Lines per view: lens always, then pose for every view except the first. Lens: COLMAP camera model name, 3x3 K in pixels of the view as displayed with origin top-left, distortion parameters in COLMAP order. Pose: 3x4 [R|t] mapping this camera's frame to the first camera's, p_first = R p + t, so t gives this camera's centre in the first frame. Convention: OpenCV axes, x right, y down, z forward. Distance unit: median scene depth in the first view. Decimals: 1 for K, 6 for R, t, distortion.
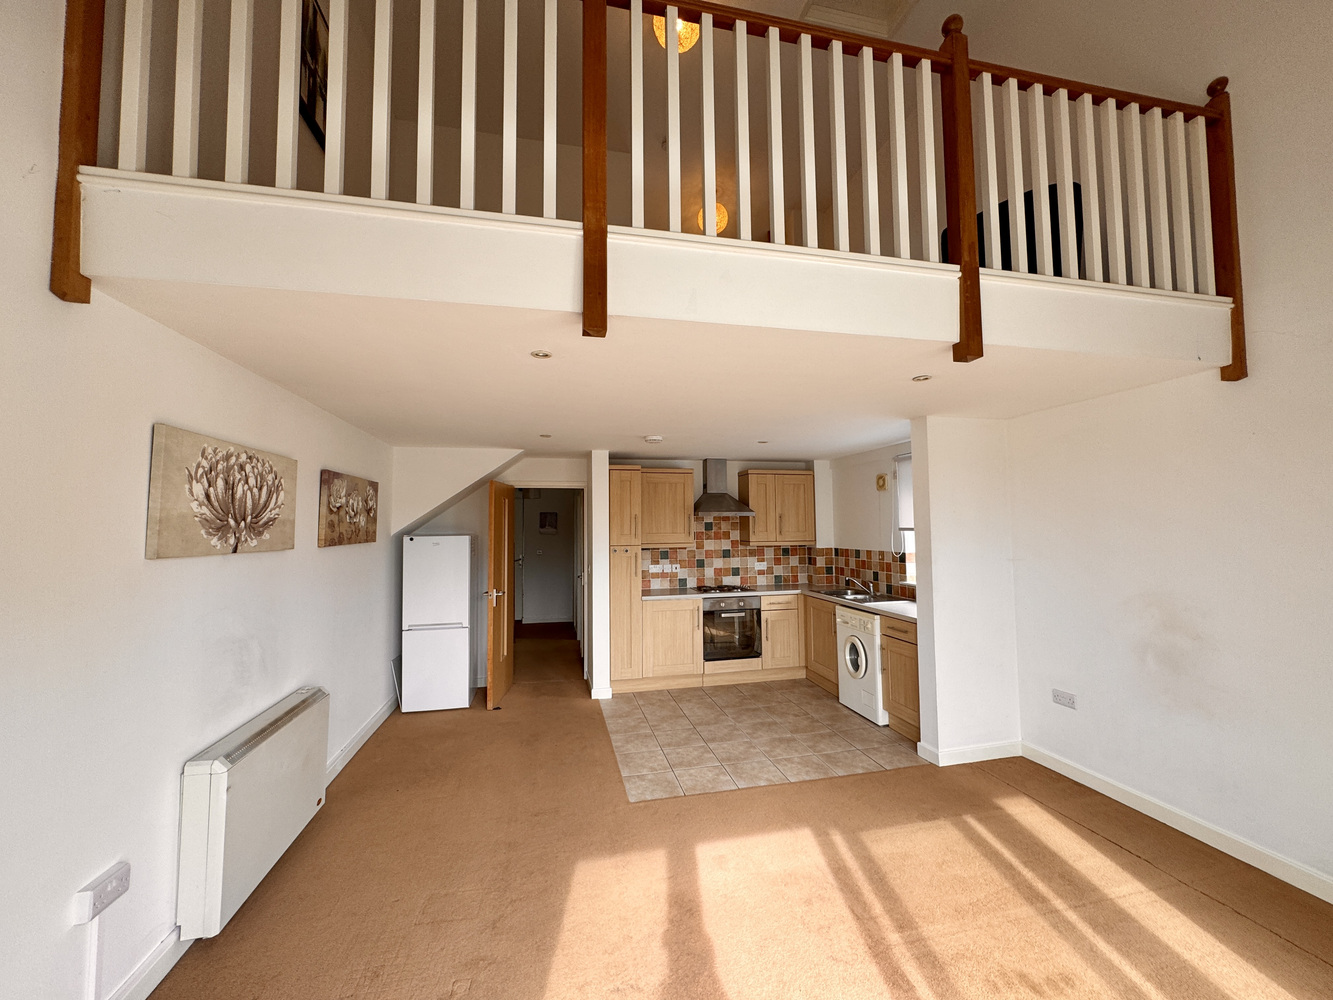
lens RADIAL K [[533.3, 0, 665.9], [0, 533.3, 498.0], [0, 0, 1]] dist [-0.001599, 0.000577]
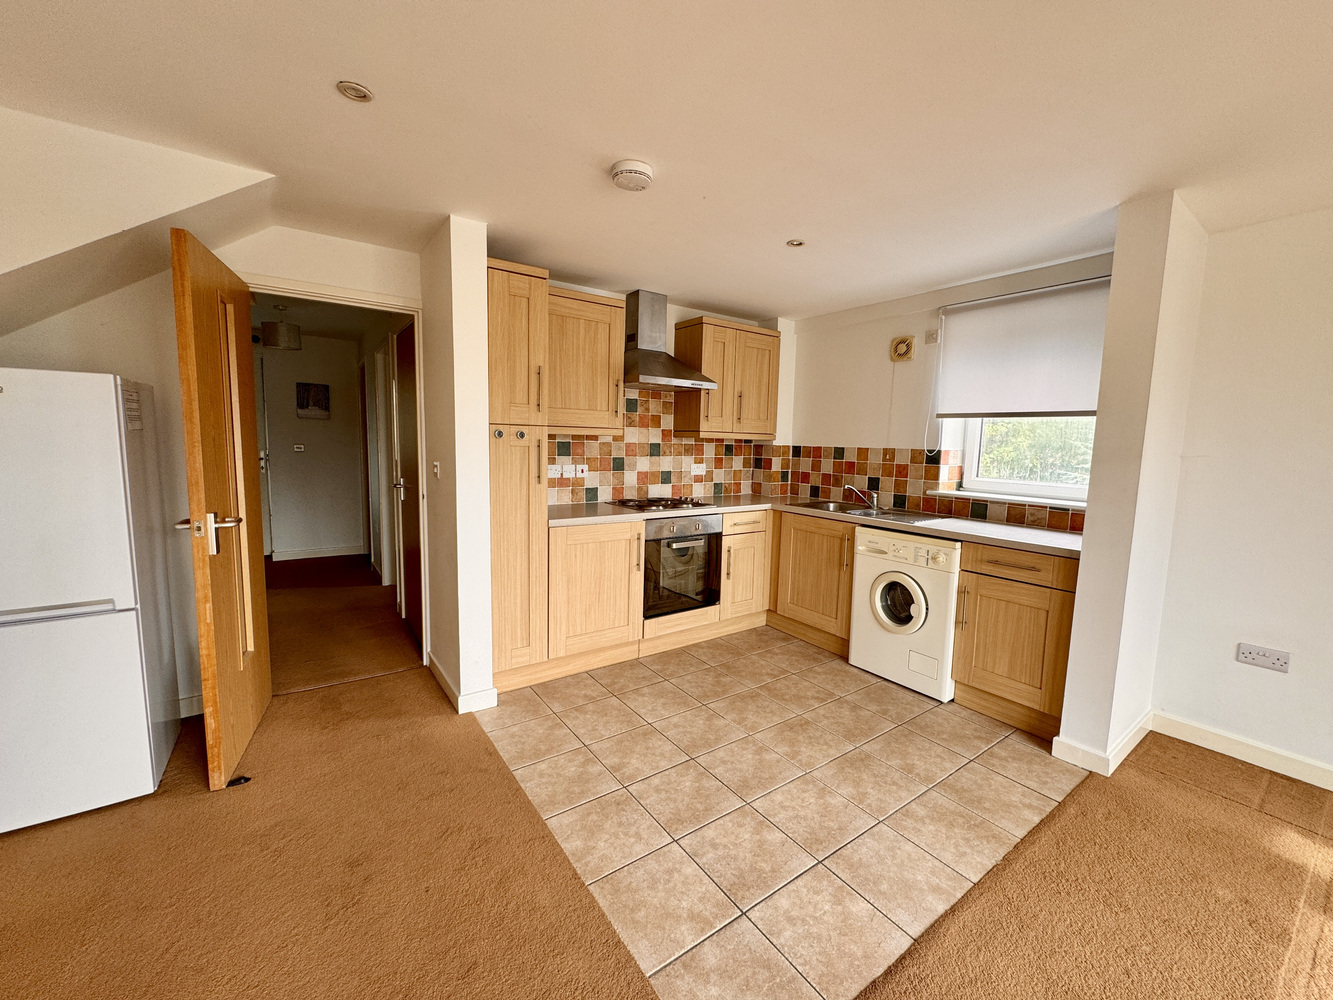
lens RADIAL K [[533.3, 0, 667.1], [0, 533.3, 495.2], [0, 0, 1]] dist [-0.001599, 0.000577]
pose [[0.921408, -0.007734, 0.388518, -0.157073], [-0.054010, 0.987549, 0.147746, 0.077707], [-0.384824, -0.157119, 0.909519, 0.493975]]
